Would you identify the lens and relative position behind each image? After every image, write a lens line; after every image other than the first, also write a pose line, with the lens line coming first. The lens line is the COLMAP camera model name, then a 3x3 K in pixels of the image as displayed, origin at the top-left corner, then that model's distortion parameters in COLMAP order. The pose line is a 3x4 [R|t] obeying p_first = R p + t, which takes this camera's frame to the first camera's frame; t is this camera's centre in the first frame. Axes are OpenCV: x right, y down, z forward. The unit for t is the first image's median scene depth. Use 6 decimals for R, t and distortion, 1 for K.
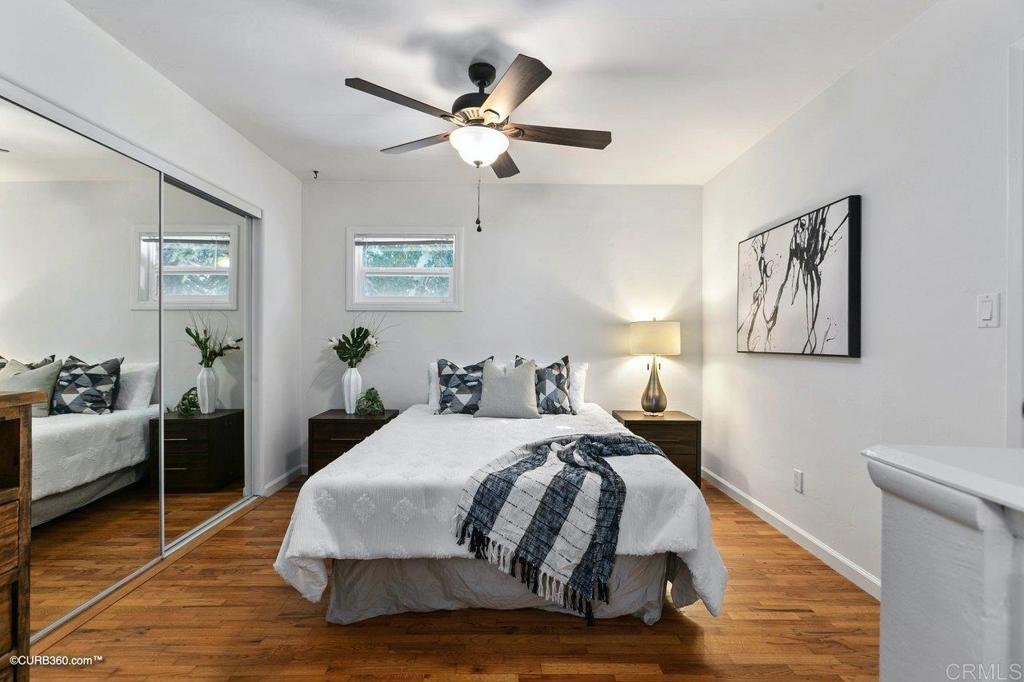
lens RADIAL K [[467.1, 0, 505.7], [0, 467.1, 338.7], [0, 0, 1]] dist [0.004442, 0.000879]
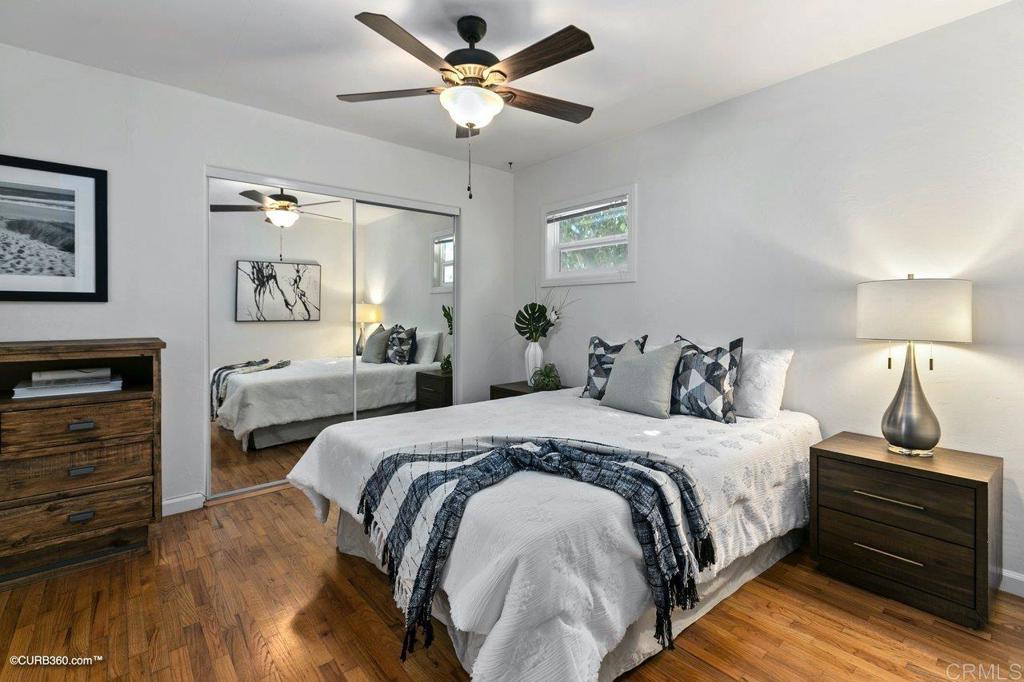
lens RADIAL K [[467.1, 0, 507.3], [0, 467.1, 316.5], [0, 0, 1]] dist [0.004442, 0.000879]
pose [[0.637192, 0.002841, -0.770700, 0.543285], [0.001612, 0.999986, 0.005019, 0.000479], [0.770703, -0.004441, 0.637179, 0.356198]]
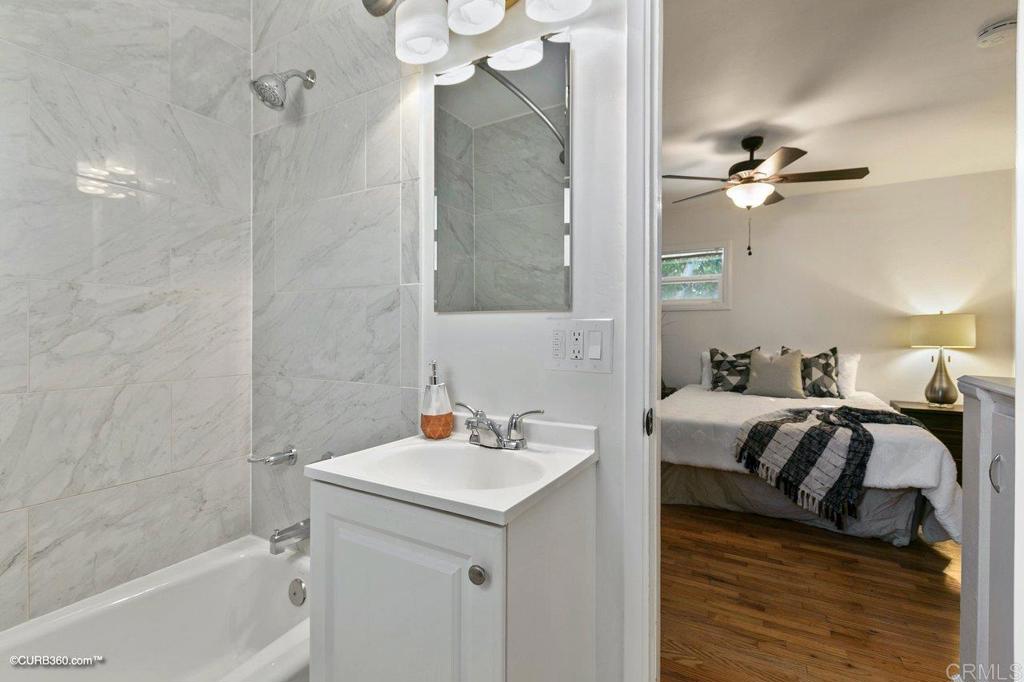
lens RADIAL K [[467.1, 0, 501.9], [0, 467.1, 333.9], [0, 0, 1]] dist [0.004442, 0.000879]
pose [[0.865683, -0.001188, -0.500592, 0.001090], [0.001087, 0.999999, -0.000492, 0.005006], [0.500592, -0.000118, 0.865683, -0.452842]]
